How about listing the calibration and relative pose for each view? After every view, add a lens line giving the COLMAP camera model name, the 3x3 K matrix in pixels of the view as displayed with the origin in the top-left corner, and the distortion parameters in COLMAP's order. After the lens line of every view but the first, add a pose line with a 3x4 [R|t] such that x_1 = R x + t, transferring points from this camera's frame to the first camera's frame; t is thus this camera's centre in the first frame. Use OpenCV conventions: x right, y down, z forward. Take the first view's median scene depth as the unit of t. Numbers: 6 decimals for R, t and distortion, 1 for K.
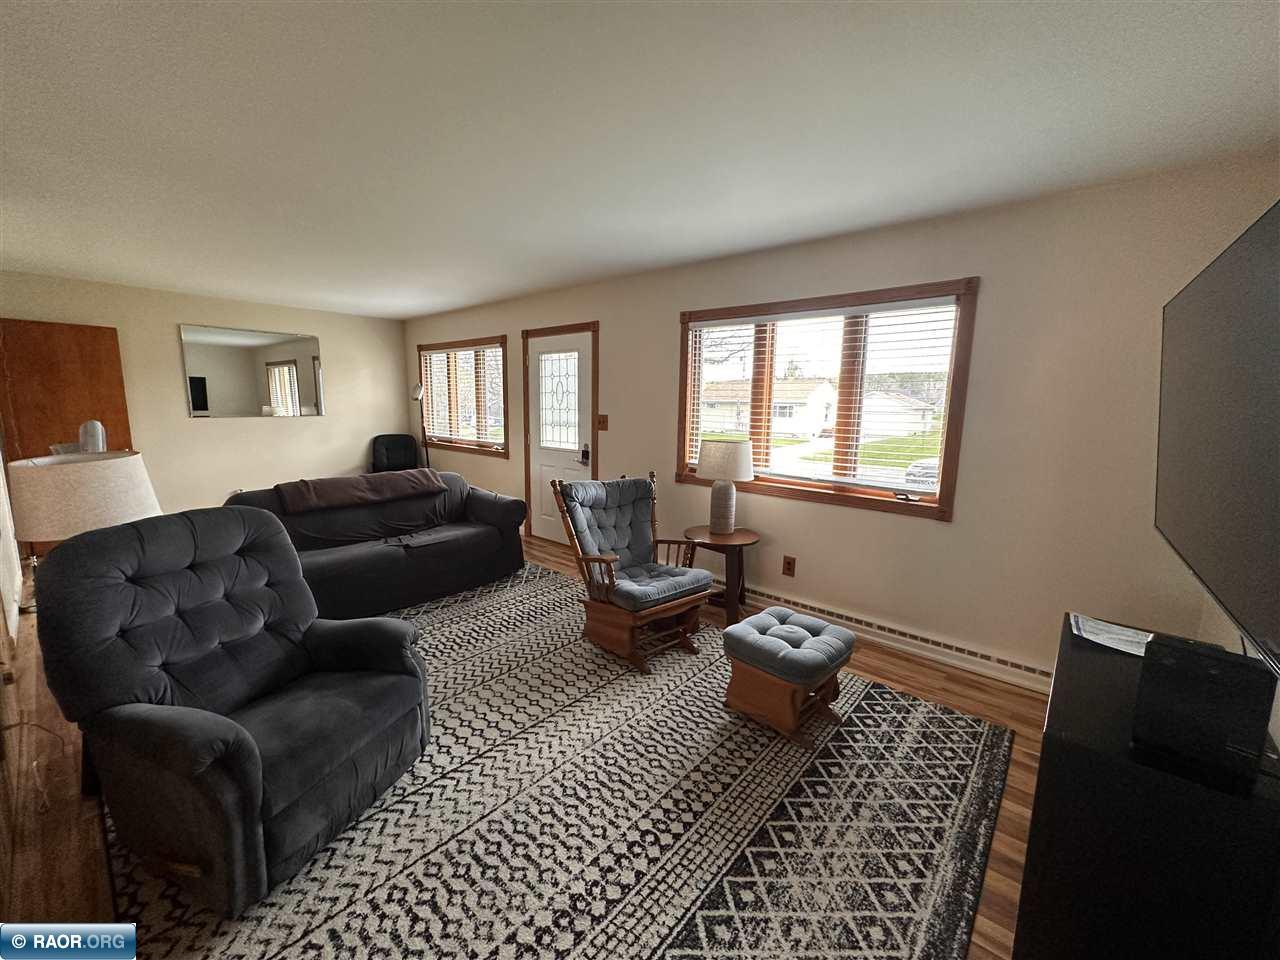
lens RADIAL K [[508.5, 0, 645.5], [0, 508.5, 482.9], [0, 0, 1]] dist [-0.005684, 0.000475]
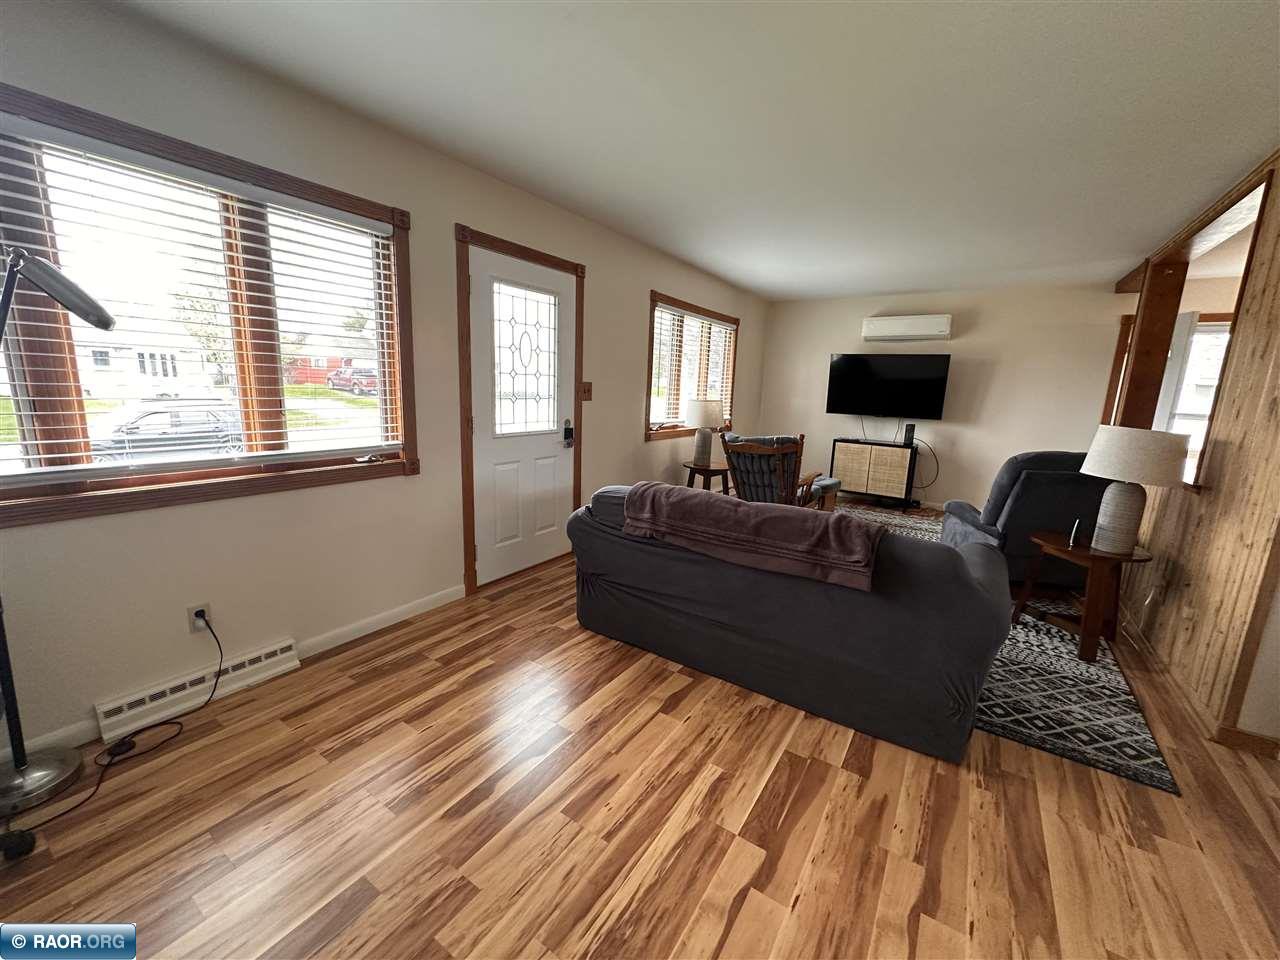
lens RADIAL K [[508.5, 0, 640.9], [0, 508.5, 477.8], [0, 0, 1]] dist [-0.005684, 0.000475]
pose [[-0.120793, -0.207778, 0.970689, -0.909257], [0.109515, 0.969091, 0.221064, -0.150518], [-0.986618, 0.133008, -0.094305, 0.972774]]
